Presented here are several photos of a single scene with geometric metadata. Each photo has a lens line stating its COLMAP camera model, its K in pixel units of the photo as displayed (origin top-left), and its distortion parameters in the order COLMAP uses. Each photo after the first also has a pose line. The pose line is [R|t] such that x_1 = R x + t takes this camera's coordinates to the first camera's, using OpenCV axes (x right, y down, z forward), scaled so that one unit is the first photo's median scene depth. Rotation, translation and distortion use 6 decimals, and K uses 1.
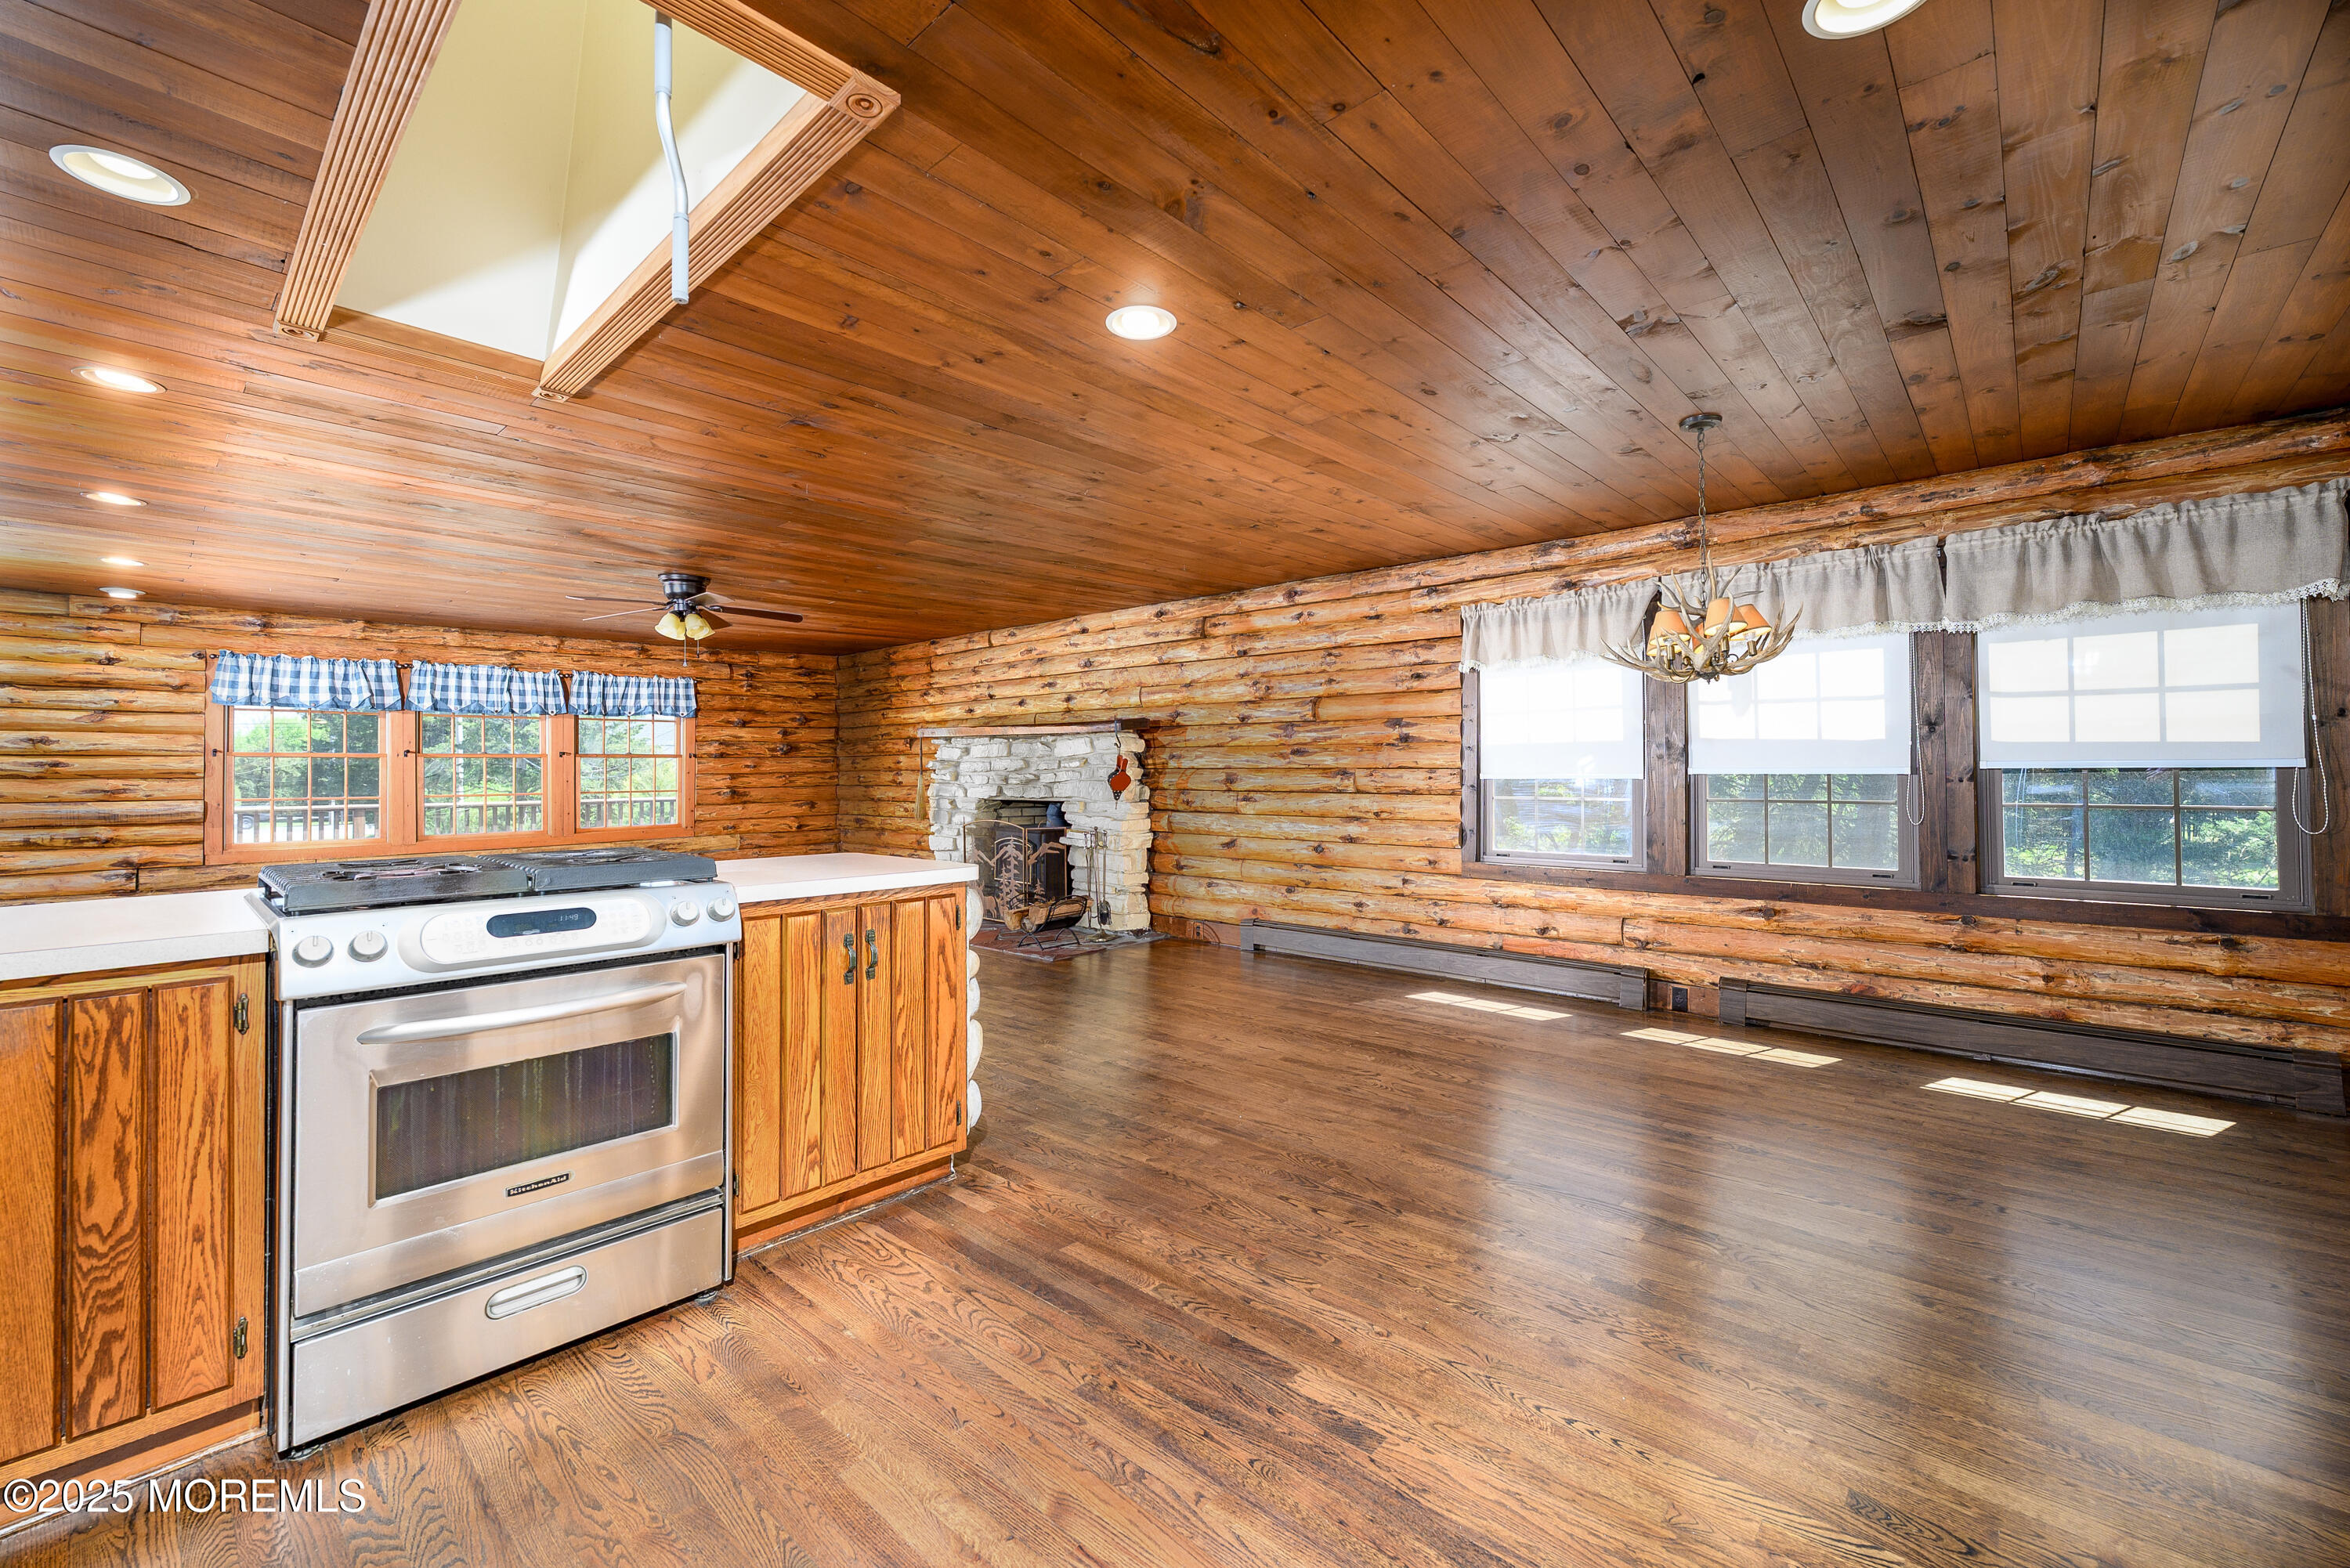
lens RADIAL K [[947.3, 0, 1194.4], [0, 947.3, 761.2], [0, 0, 1]] dist [-0.002349, 0.000935]
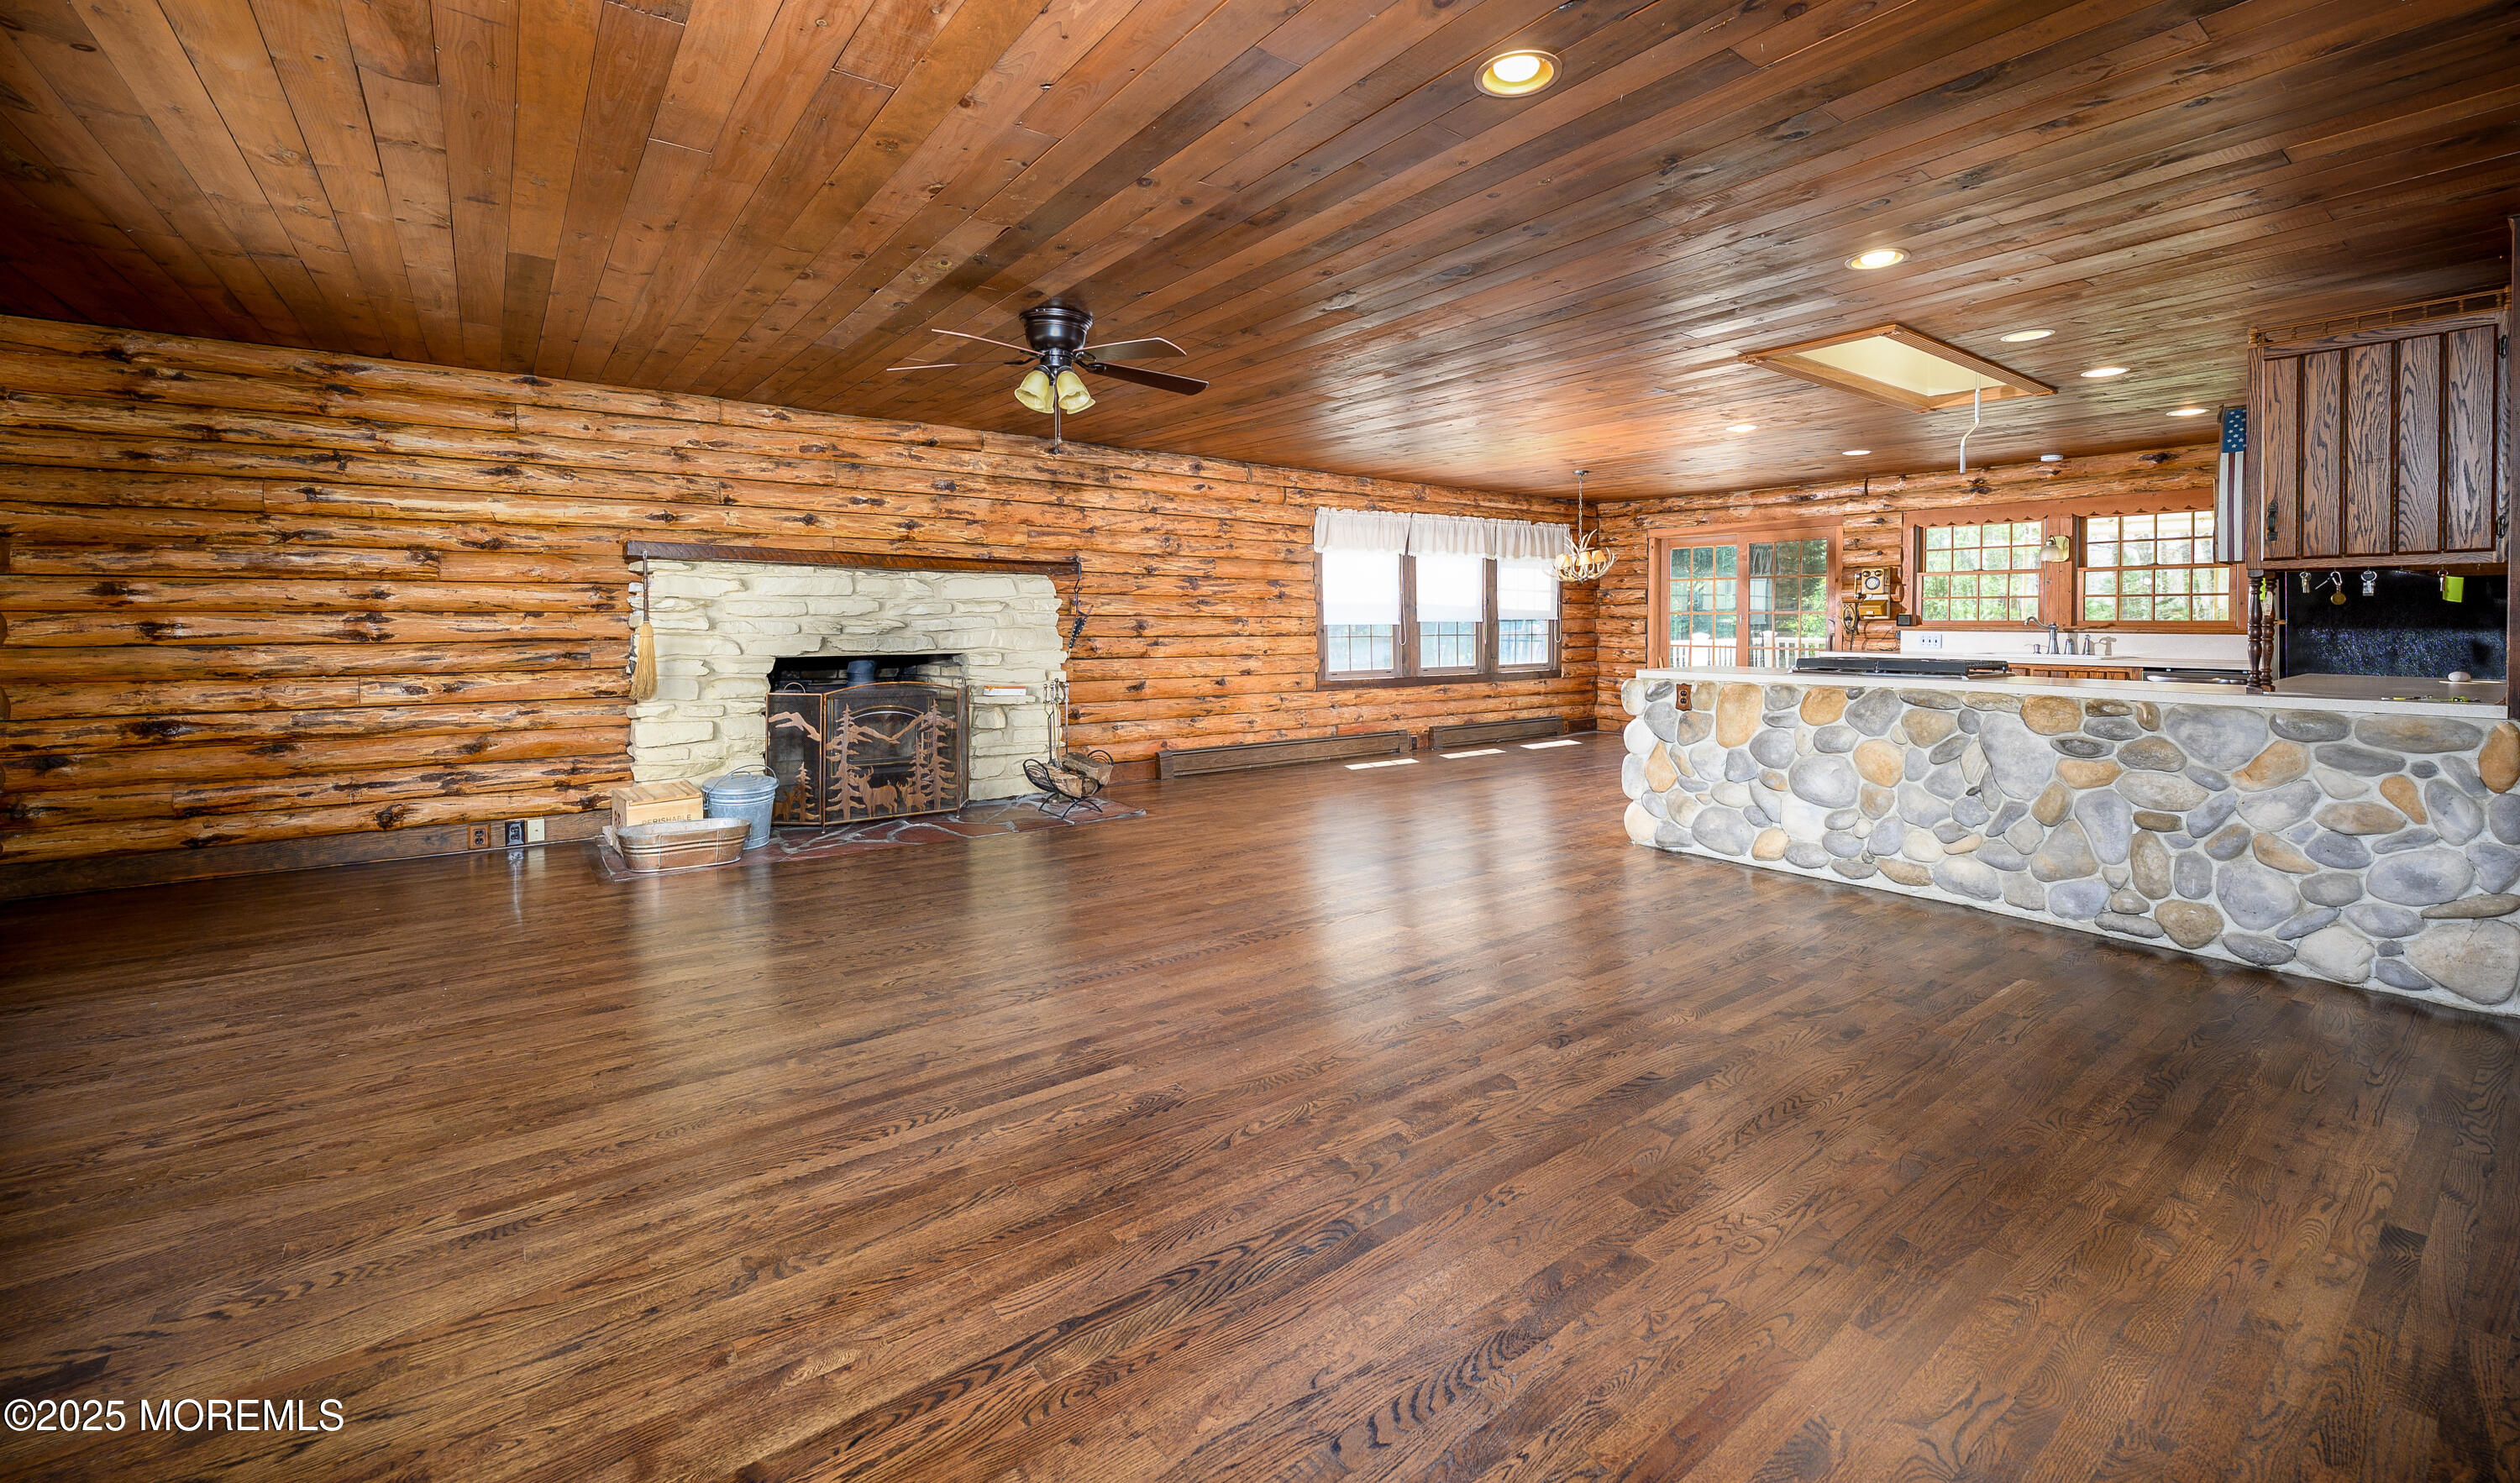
lens RADIAL K [[1016.8, 0, 1267.2], [0, 1016.8, 631.6], [0, 0, 1]] dist [-0.009113, -0.000877]
pose [[0.193058, -0.006332, 0.981167, -1.138378], [-0.013060, 0.999874, 0.009023, 0.014569], [-0.981100, -0.014556, 0.192951, 0.686516]]
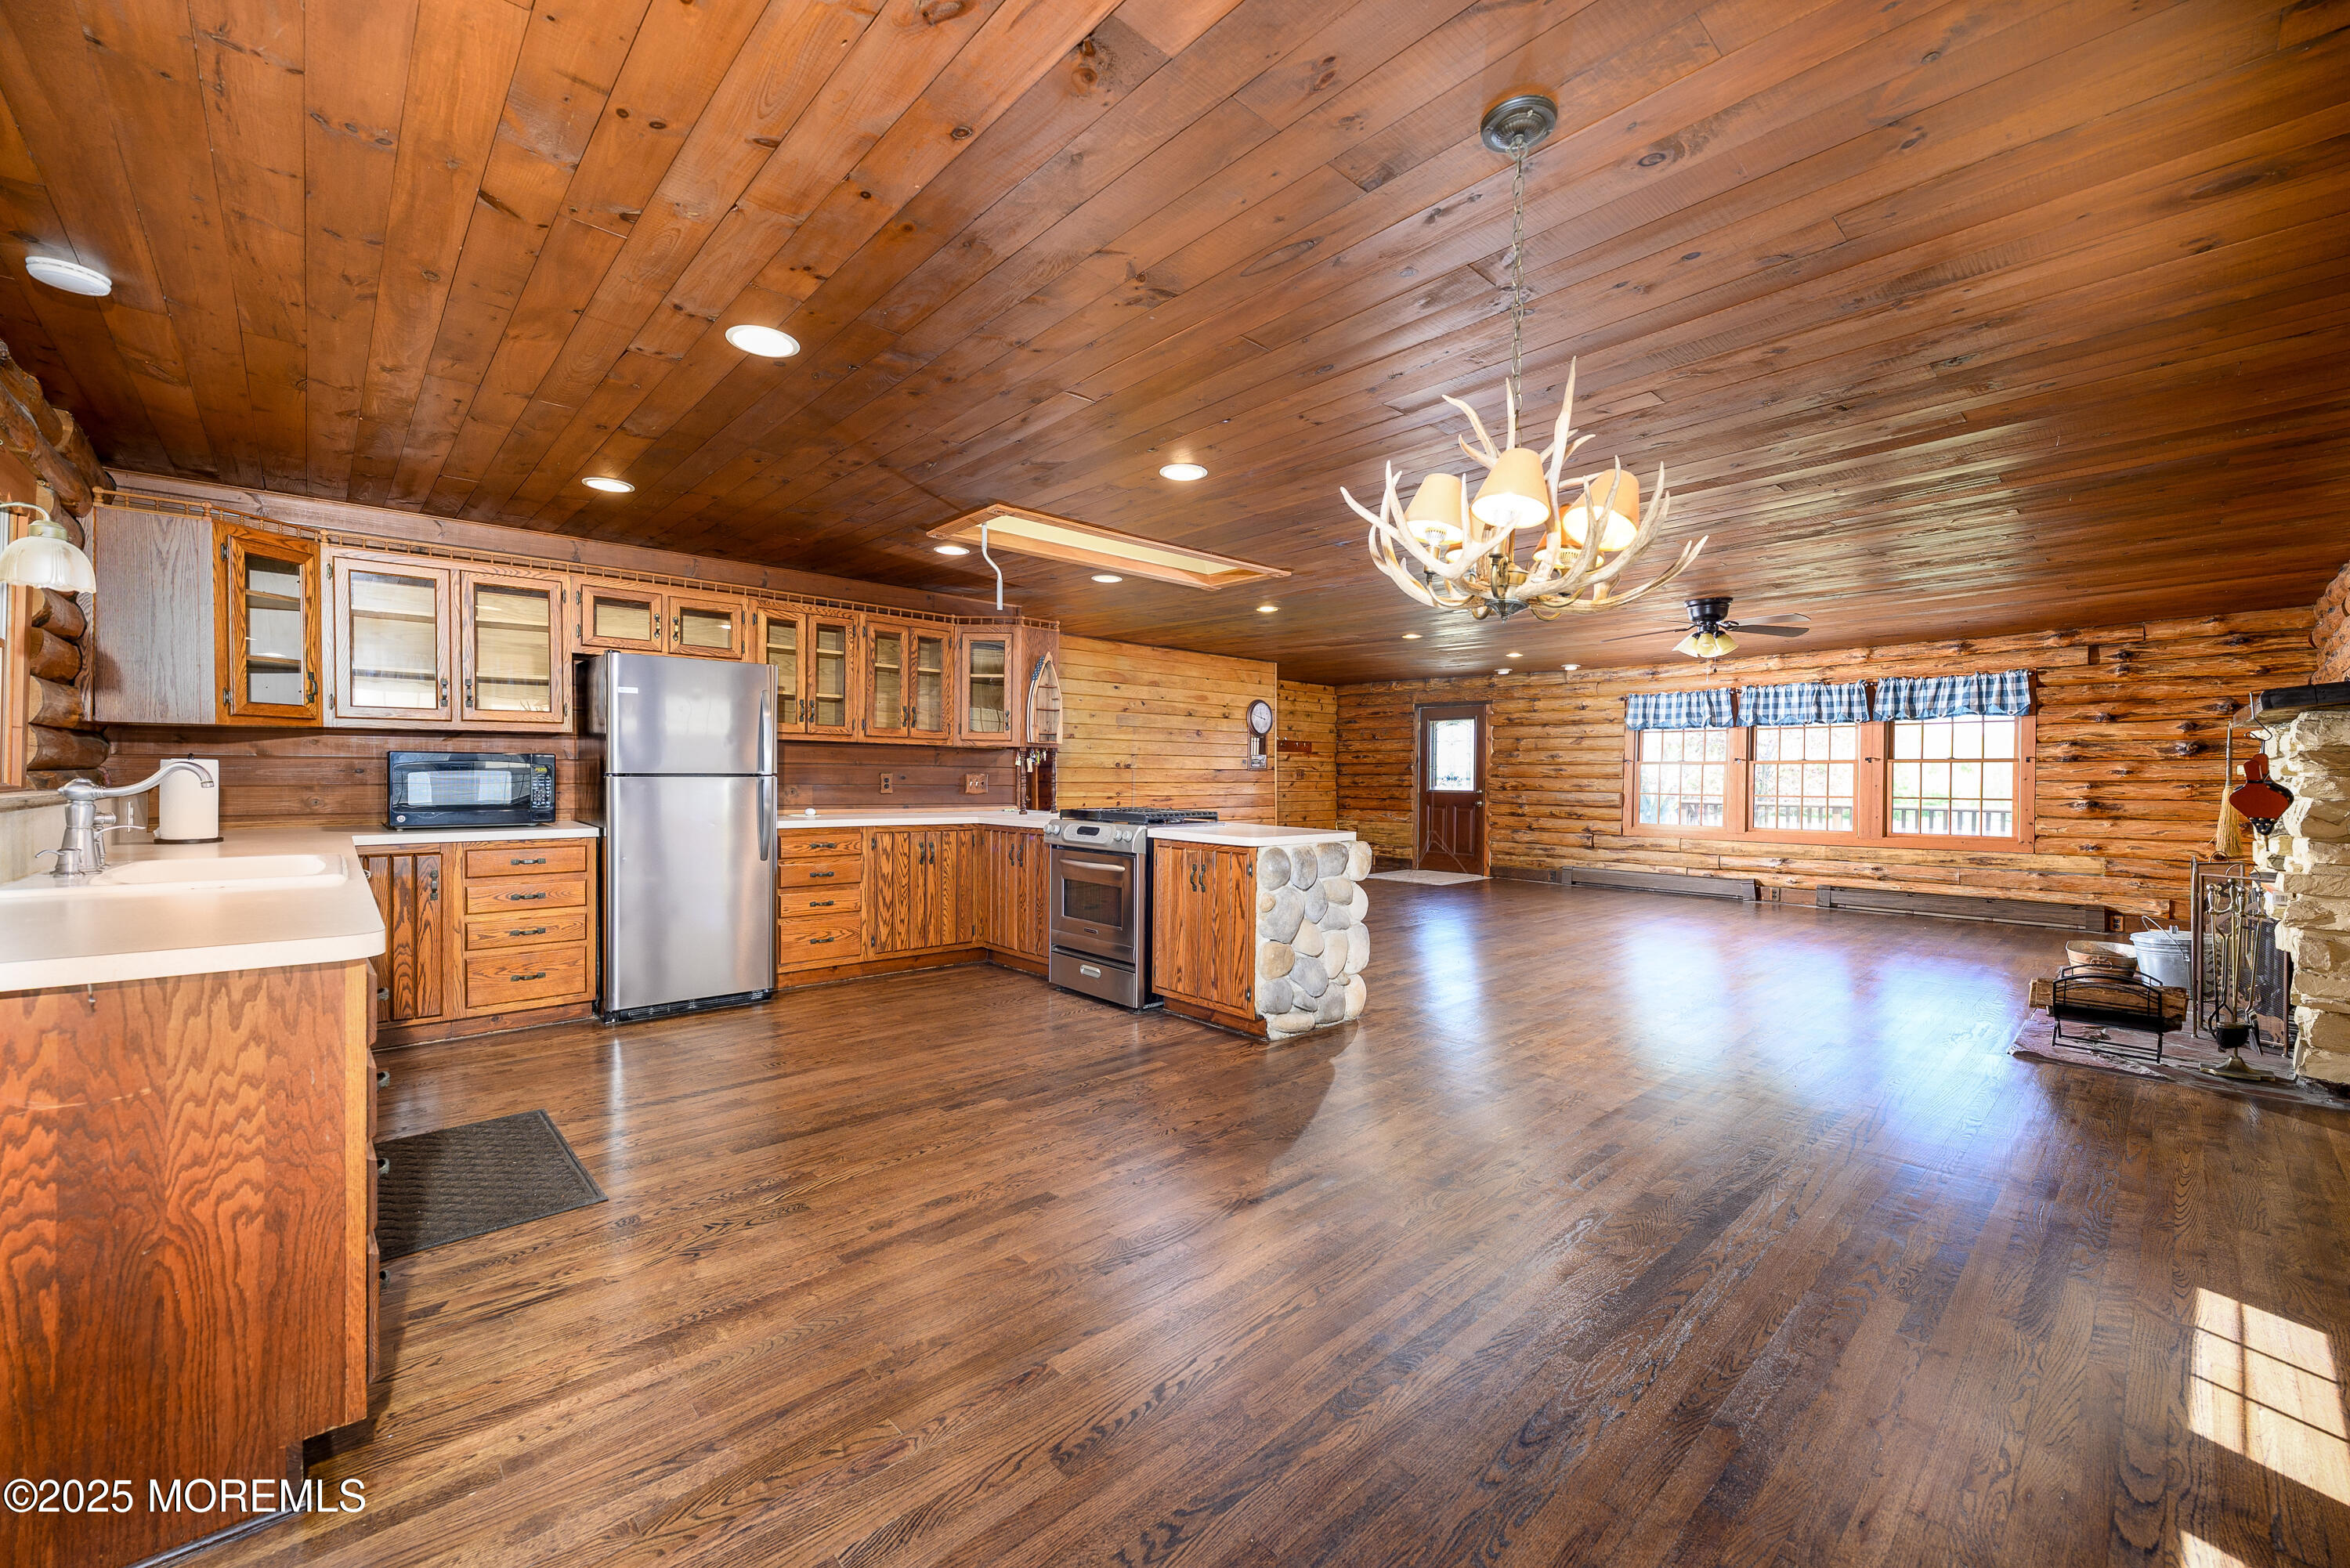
lens RADIAL K [[947.3, 0, 1175.7], [0, 947.3, 780.9], [0, 0, 1]] dist [-0.002349, 0.000935]
pose [[-0.094305, 0.012336, -0.995467, 0.592190], [0.003673, 0.999921, 0.012043, 0.000249], [0.995537, -0.002520, -0.094342, 0.464675]]
